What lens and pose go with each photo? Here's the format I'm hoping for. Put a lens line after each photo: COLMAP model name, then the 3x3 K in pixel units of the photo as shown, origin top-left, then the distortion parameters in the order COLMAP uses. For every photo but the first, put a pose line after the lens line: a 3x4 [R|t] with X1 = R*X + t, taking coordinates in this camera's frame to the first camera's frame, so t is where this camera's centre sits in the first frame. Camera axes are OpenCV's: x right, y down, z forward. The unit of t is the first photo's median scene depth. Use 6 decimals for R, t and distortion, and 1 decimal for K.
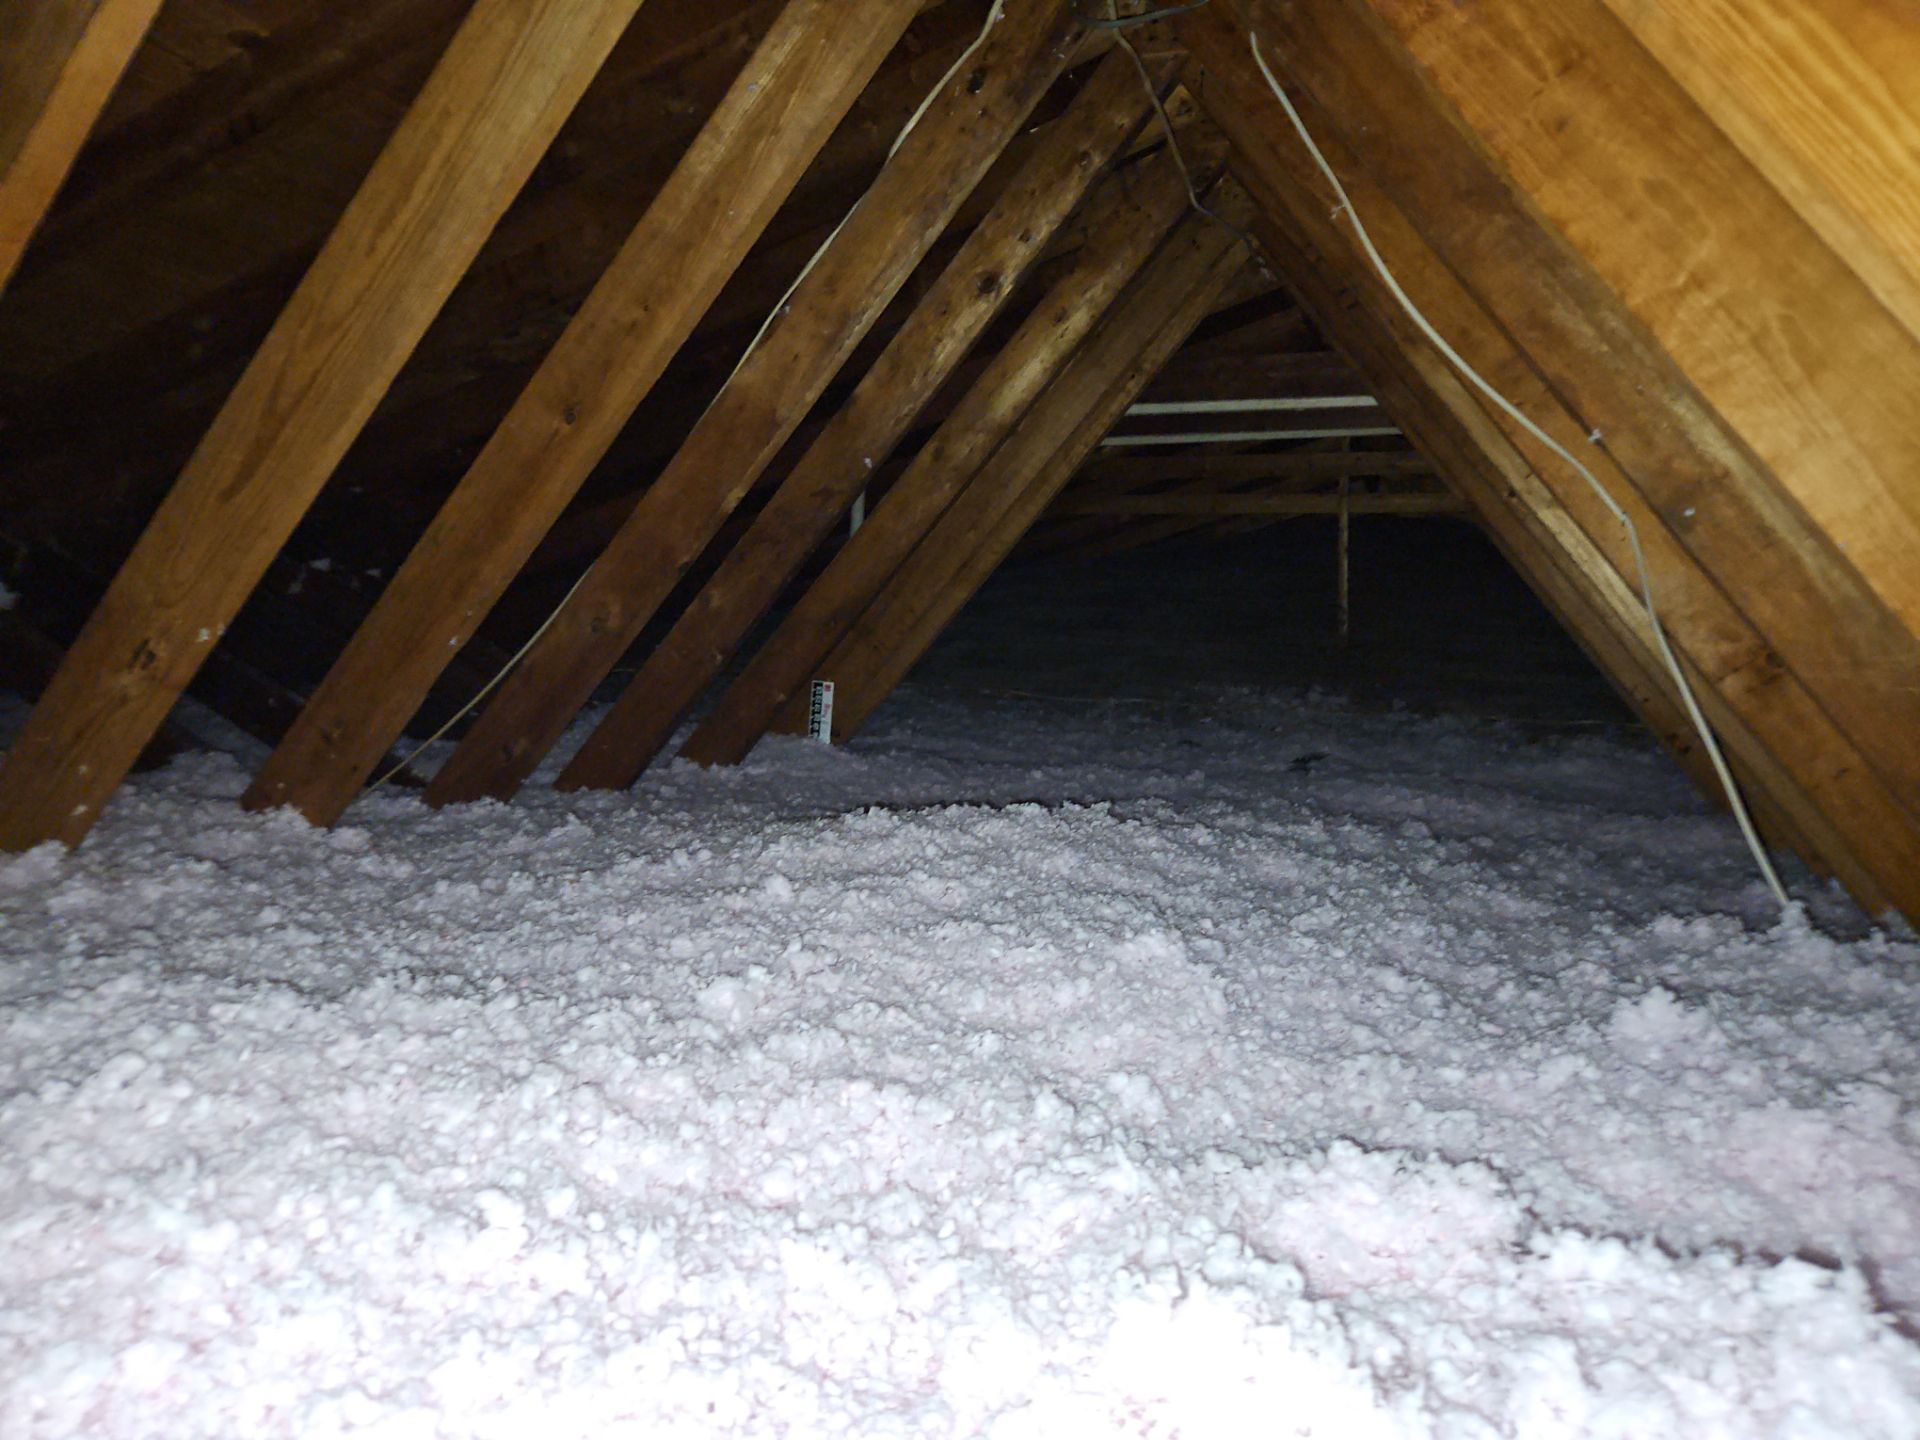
lens RADIAL K [[1294.1, 0, 938.3], [0, 1294.1, 713.7], [0, 0, 1]] dist [0.042400, -0.000048]
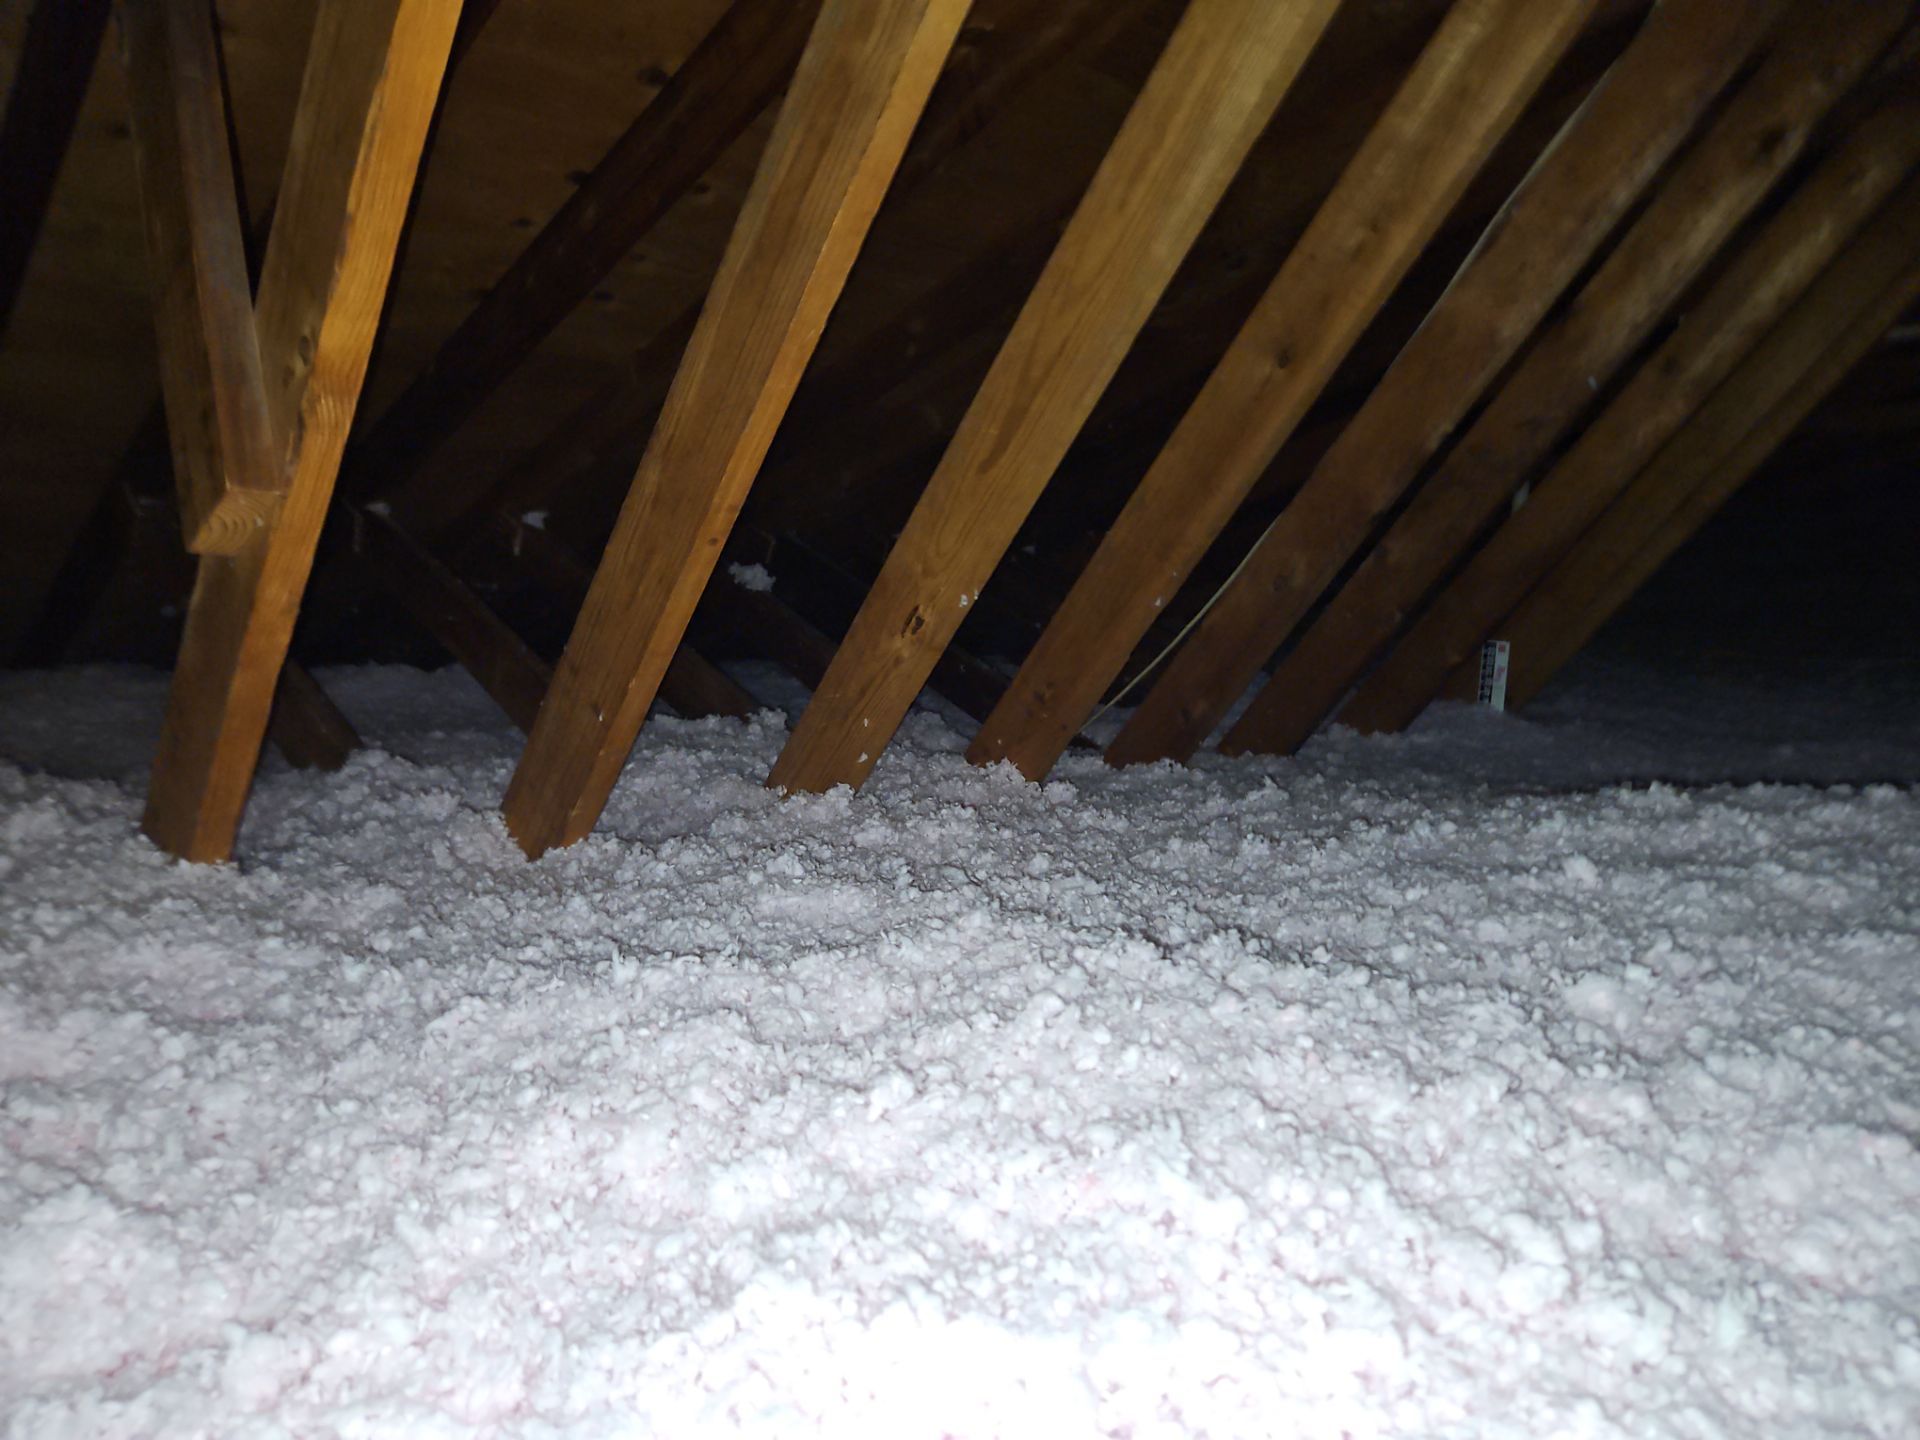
lens RADIAL K [[1312.5, 0, 960.0], [0, 1312.5, 720.0], [0, 0, 1]] dist [0.122678, -0.107243]
pose [[0.896100, 0.012730, -0.443669, -0.108825], [0.000857, 0.999537, 0.030412, 0.008439], [0.443851, -0.027632, 0.895675, 0.030166]]
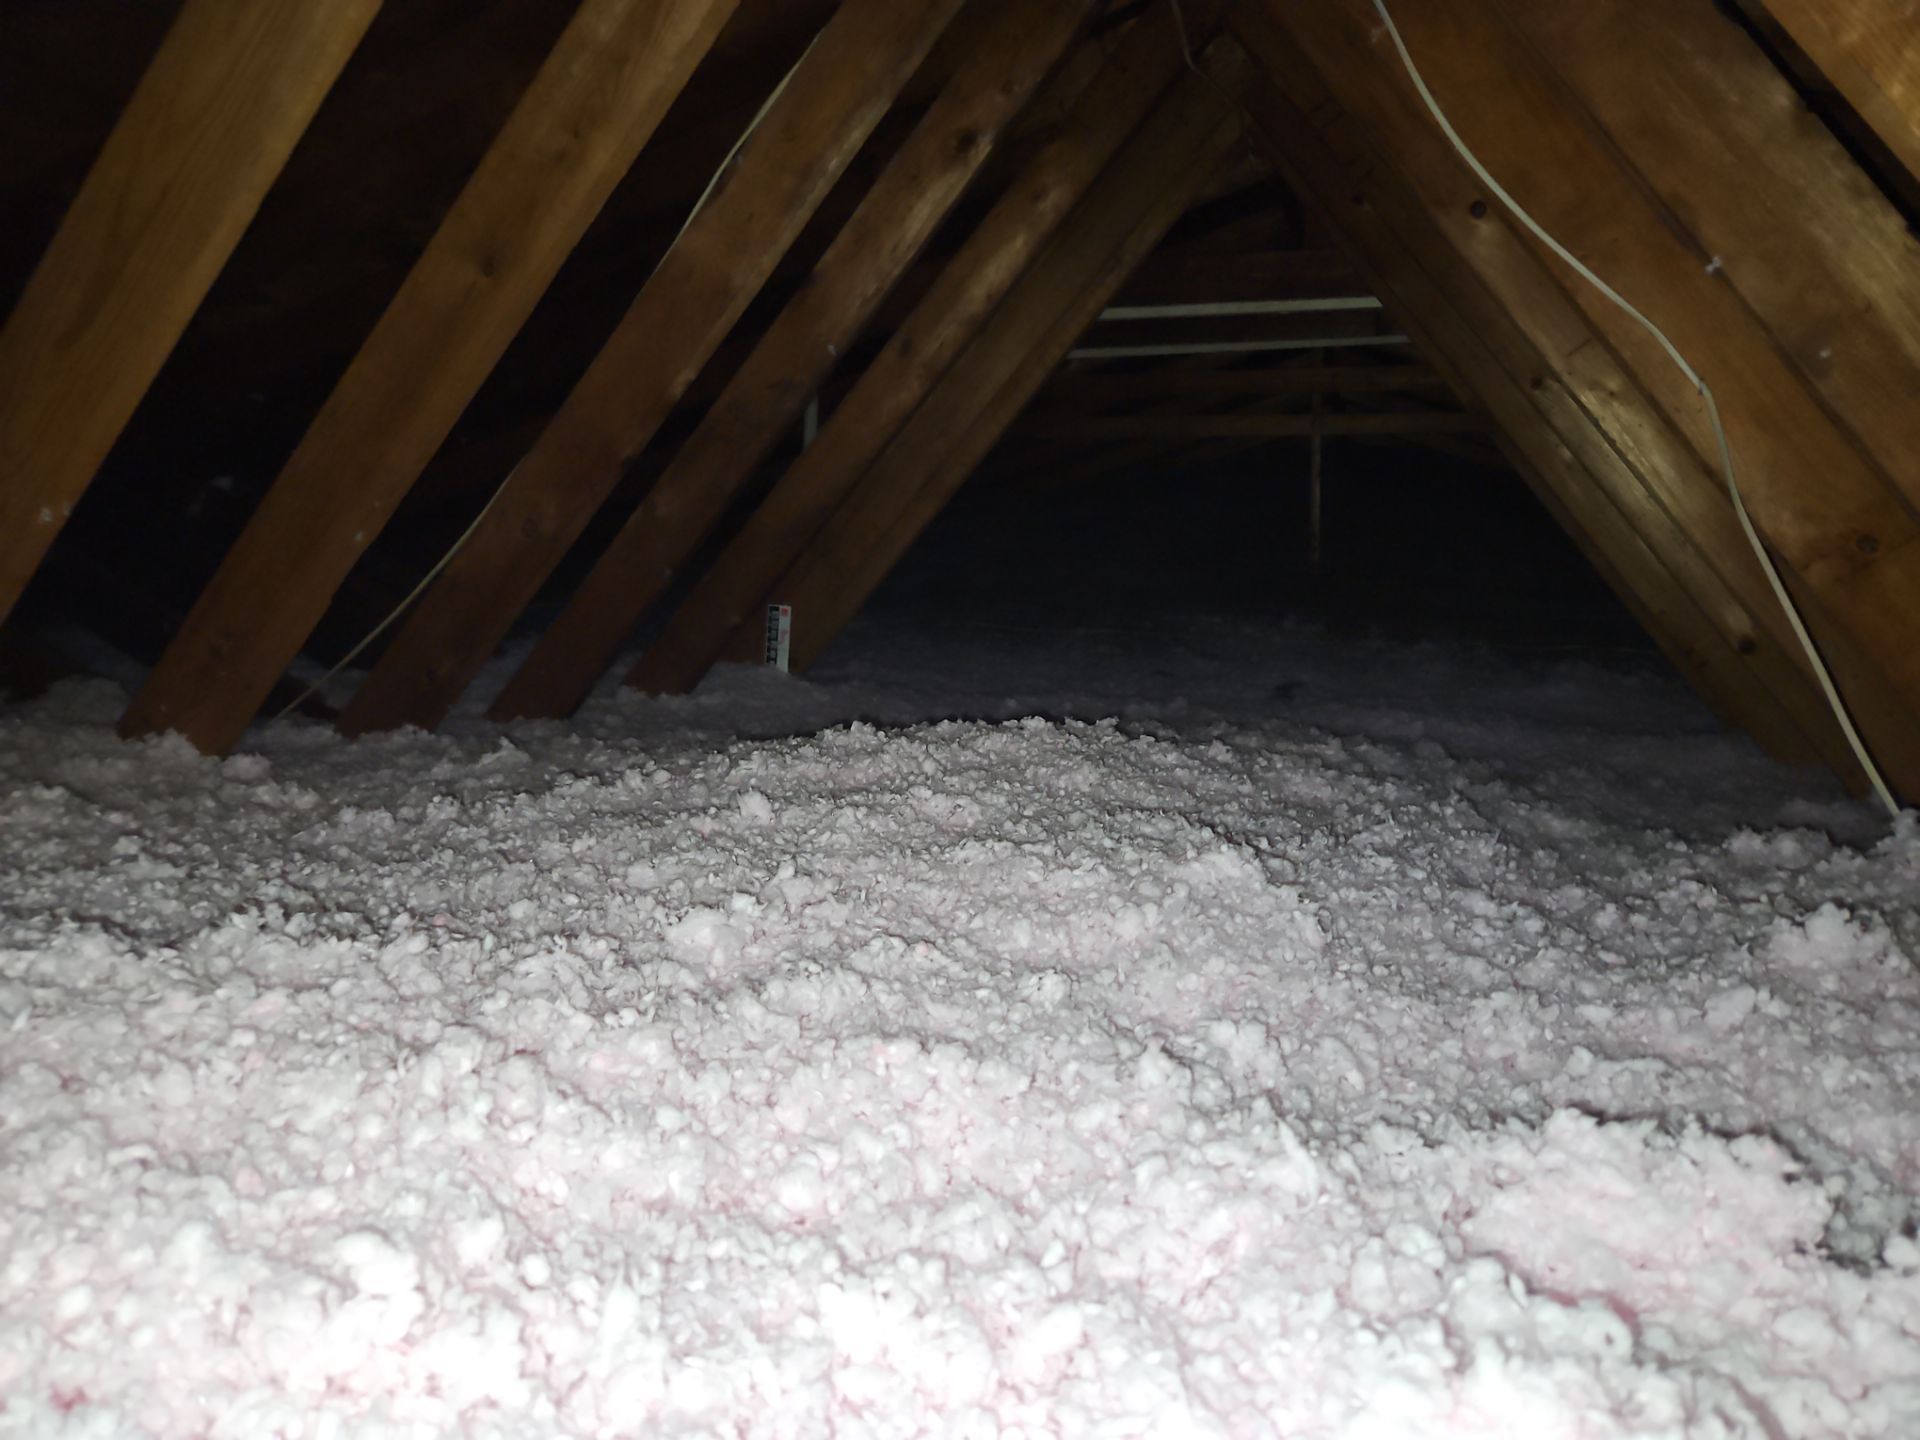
lens RADIAL K [[1365.8, 0, 960.0], [0, 1365.8, 720.0], [0, 0, 1]] dist [0.039876, -0.007828]
pose [[0.999005, -0.009954, 0.043469, -0.032396], [0.007509, 0.998399, 0.056058, 0.033070], [-0.043958, -0.055675, 0.997481, 0.133179]]
